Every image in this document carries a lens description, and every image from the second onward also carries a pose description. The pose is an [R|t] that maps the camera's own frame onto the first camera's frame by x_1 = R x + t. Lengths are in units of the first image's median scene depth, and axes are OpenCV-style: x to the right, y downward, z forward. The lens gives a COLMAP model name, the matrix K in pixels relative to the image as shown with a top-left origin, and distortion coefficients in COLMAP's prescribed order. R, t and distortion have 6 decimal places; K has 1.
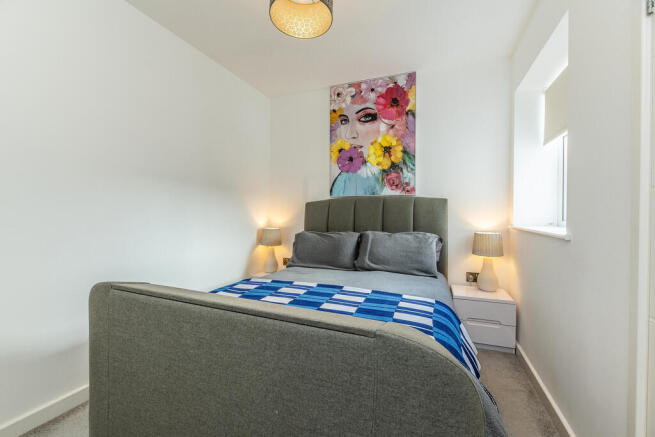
lens RADIAL K [[277.4, 0, 330.6], [0, 277.4, 218.2], [0, 0, 1]] dist [-0.002076, -0.000320]
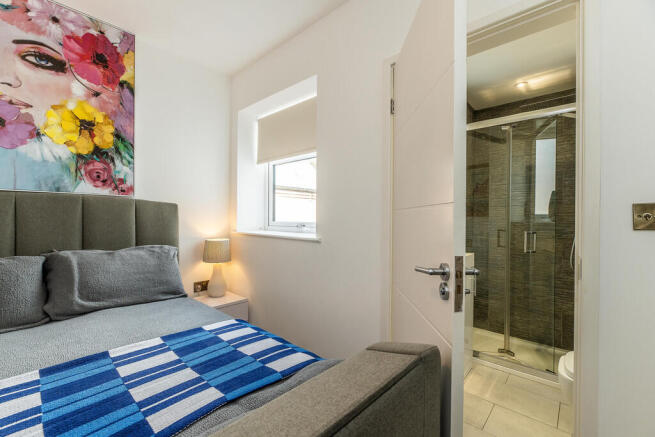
lens RADIAL K [[277.4, 0, 325.9], [0, 277.4, 221.5], [0, 0, 1]] dist [-0.002076, -0.000320]
pose [[0.369127, -0.013989, 0.929273, -0.211137], [0.008400, 0.999896, 0.011716, -0.020377], [-0.929341, 0.003481, 0.369207, 0.230871]]
